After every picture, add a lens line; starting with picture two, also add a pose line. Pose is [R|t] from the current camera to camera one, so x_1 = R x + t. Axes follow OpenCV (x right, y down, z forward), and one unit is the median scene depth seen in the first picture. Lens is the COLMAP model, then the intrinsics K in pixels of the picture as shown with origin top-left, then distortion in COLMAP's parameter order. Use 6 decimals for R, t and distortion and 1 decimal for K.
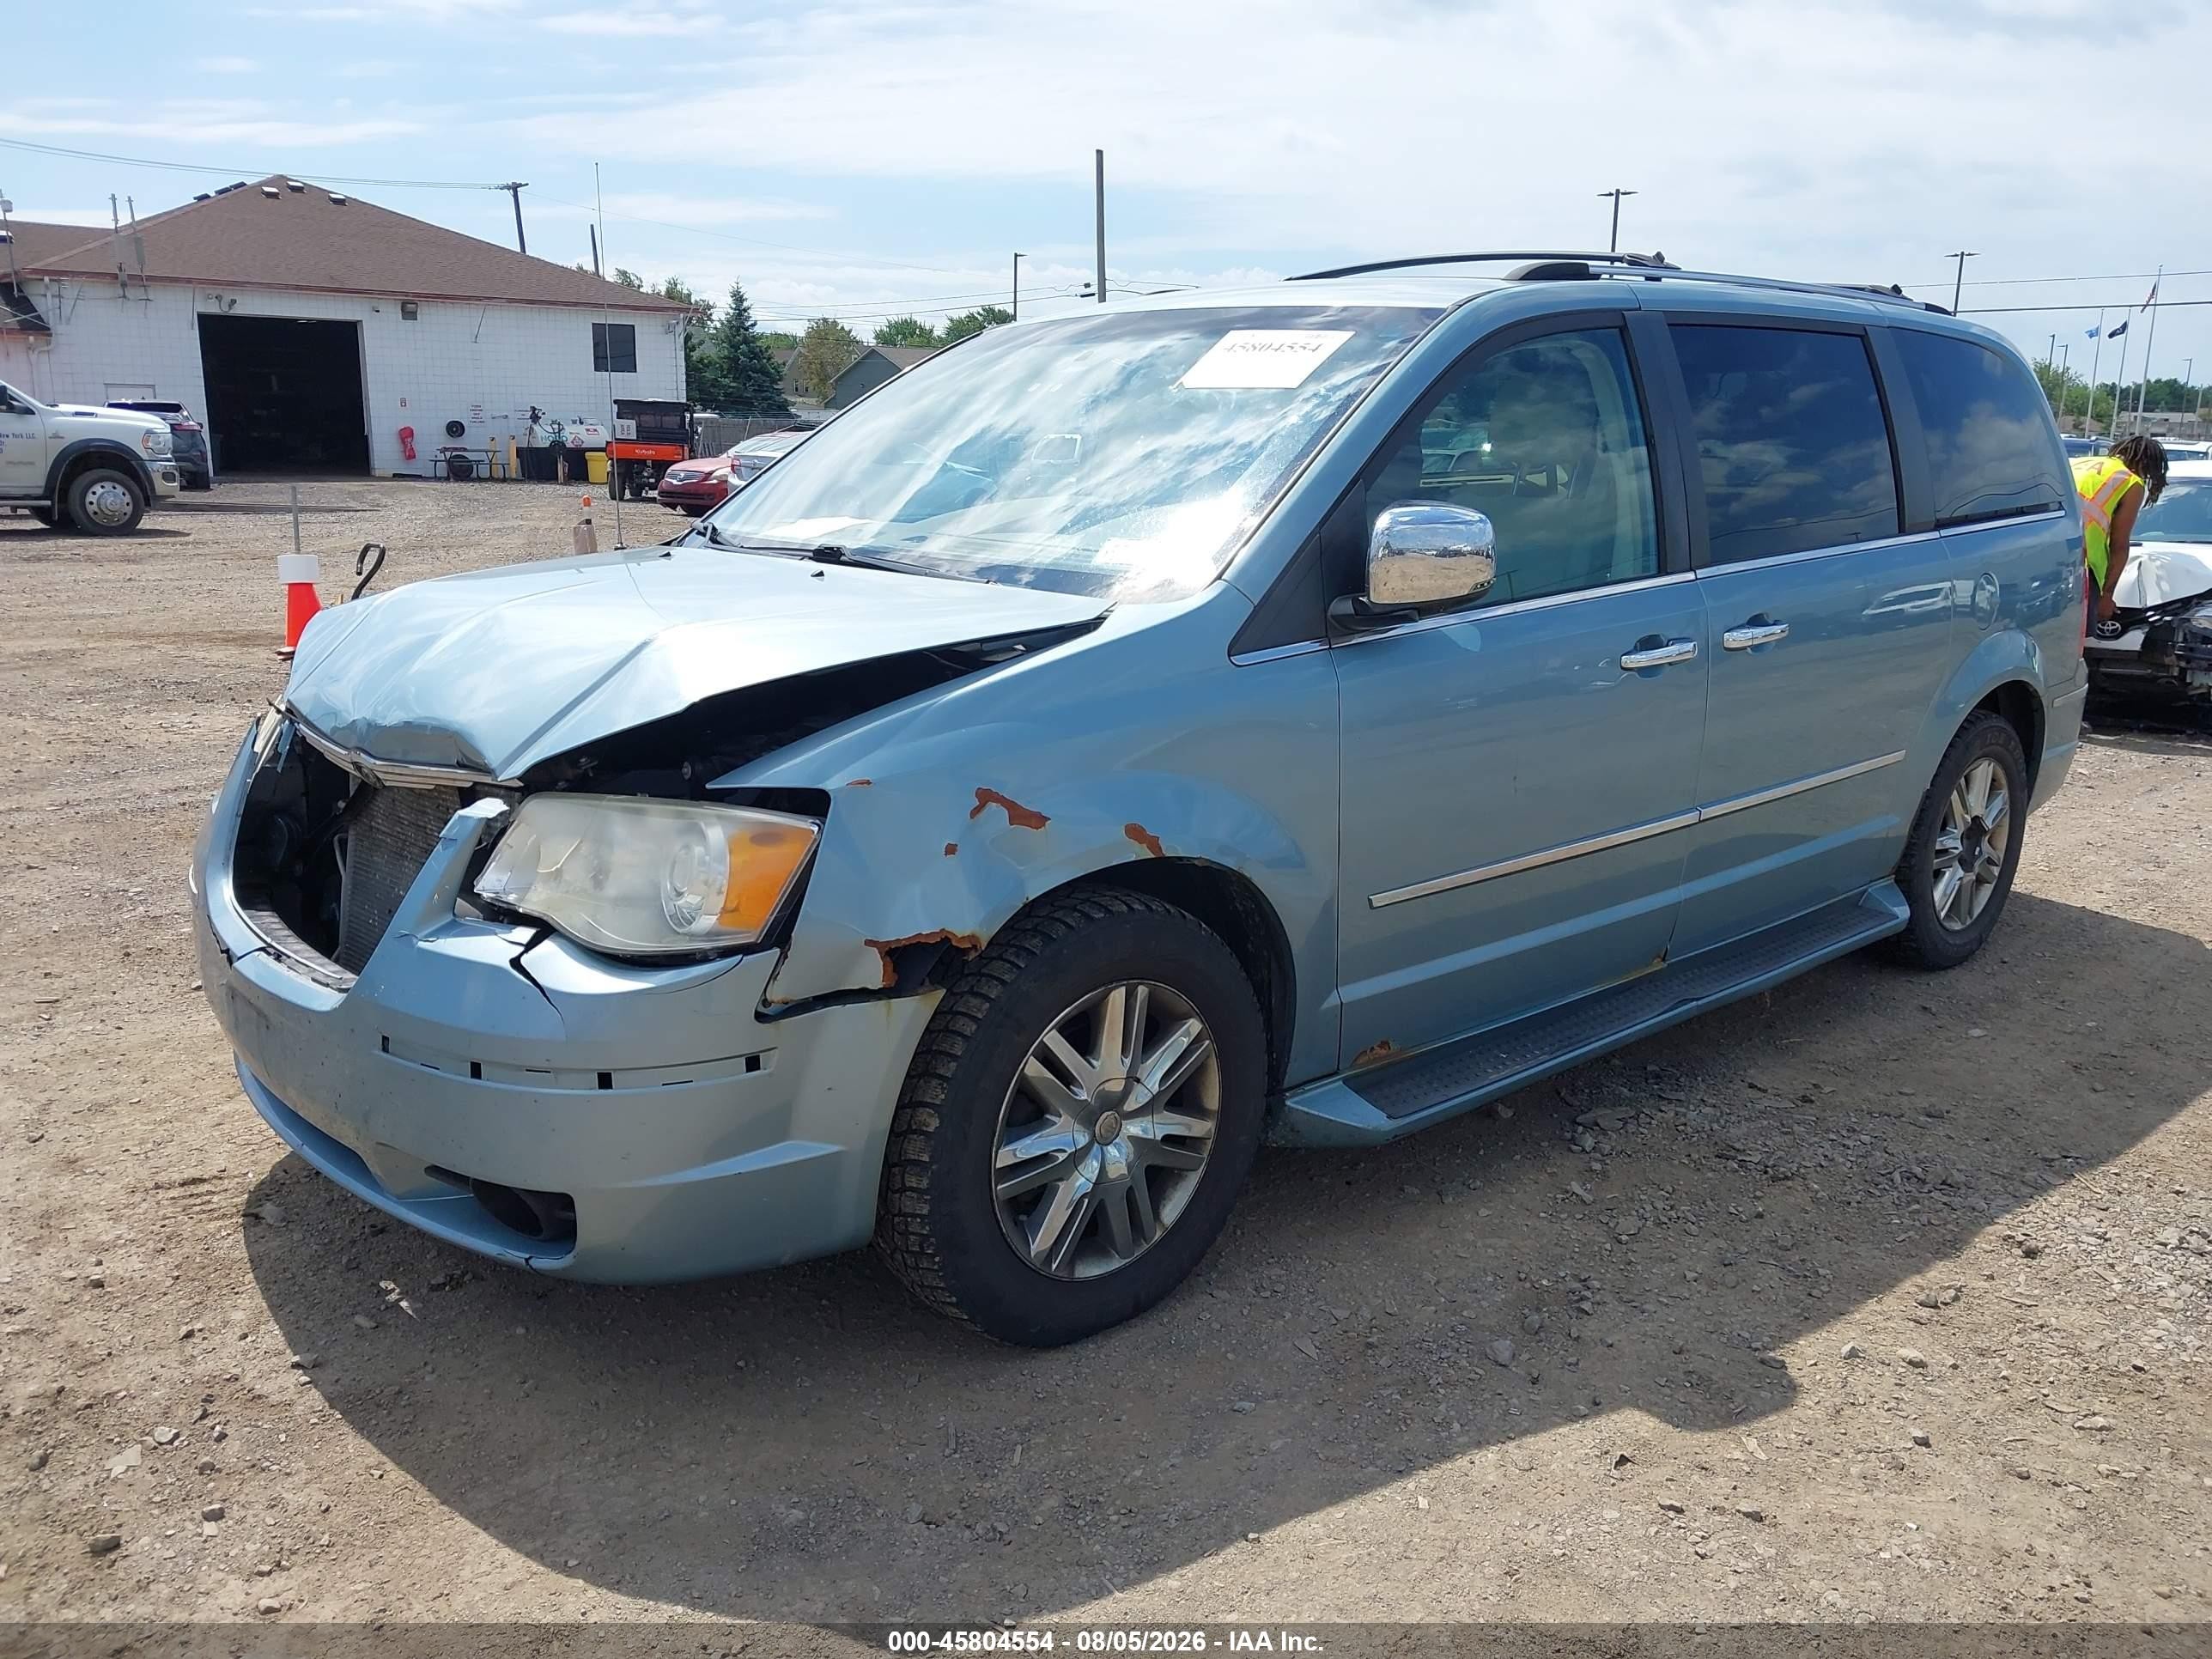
lens RADIAL K [[1760.0, 0, 1106.0], [0, 1760.0, 829.5], [0, 0, 1]] dist [-0.005471, -0.001056]
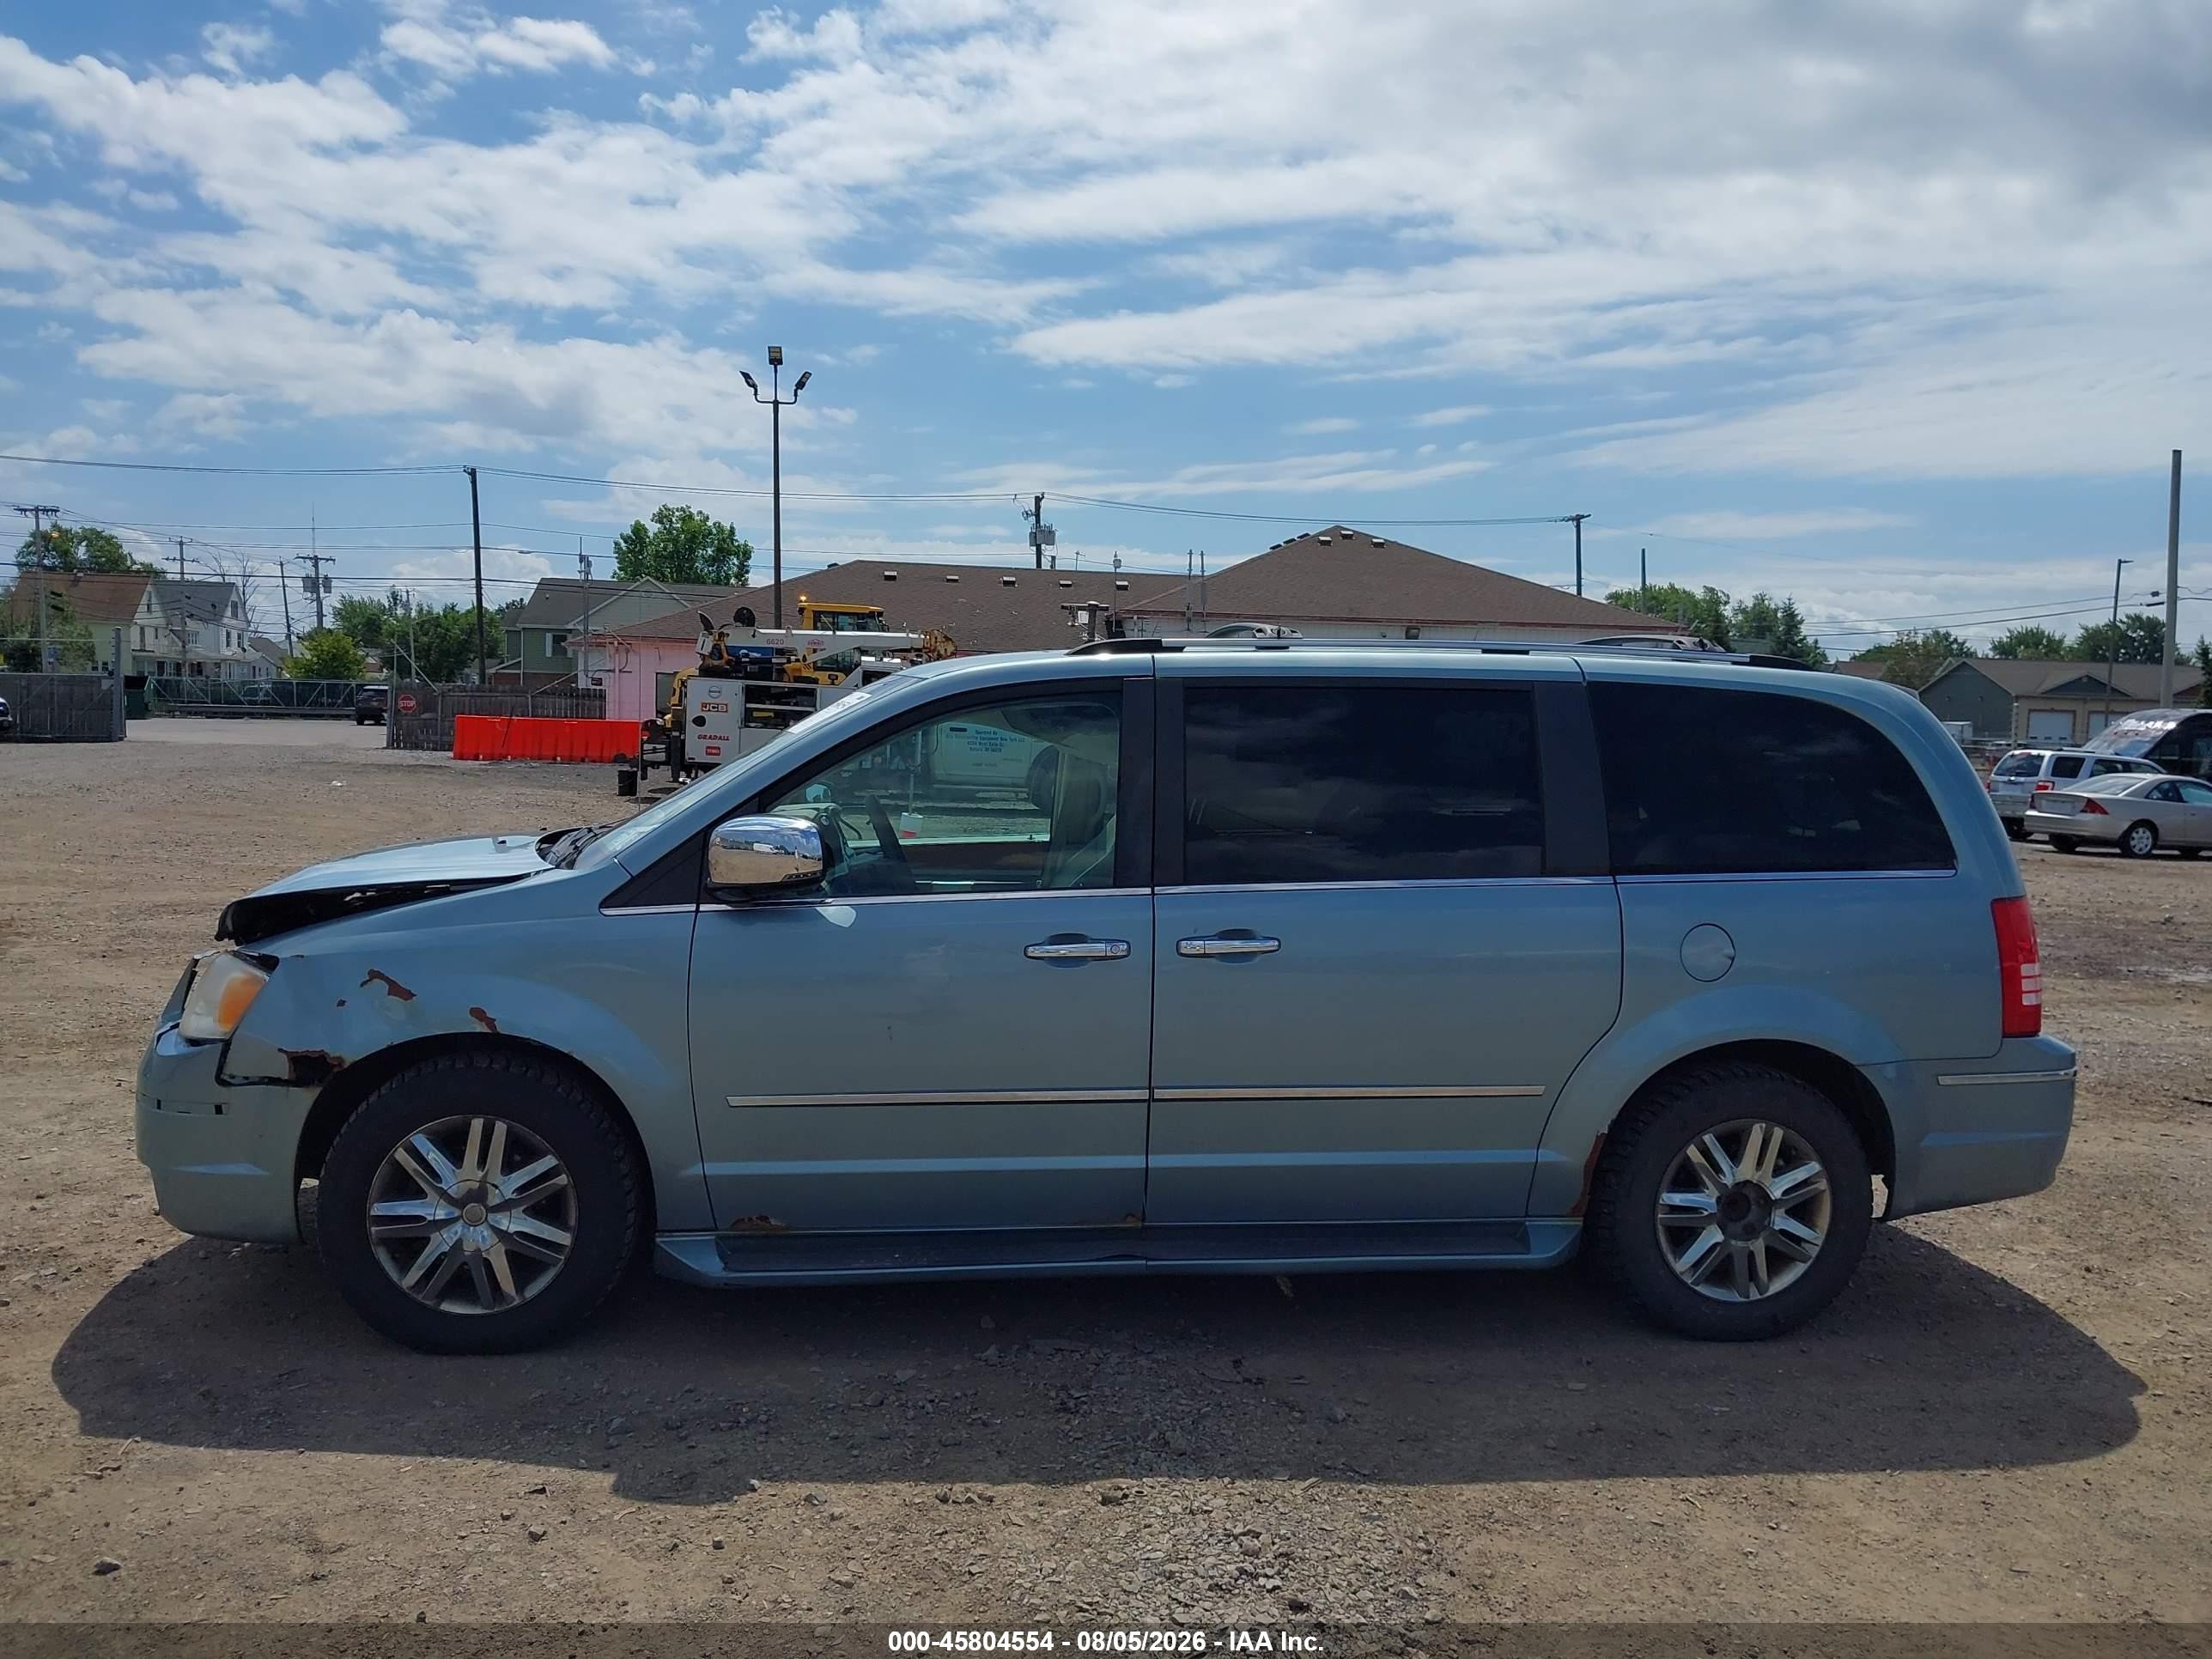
lens RADIAL K [[1907.2, 0, 1089.7], [0, 1907.2, 832.8], [0, 0, 1]] dist [-0.005279, -0.004699]
pose [[0.794046, 0.038181, -0.606657, 1.304703], [-0.144767, 0.981187, -0.127731, -0.016083], [0.590367, 0.189248, 0.784635, -0.015704]]
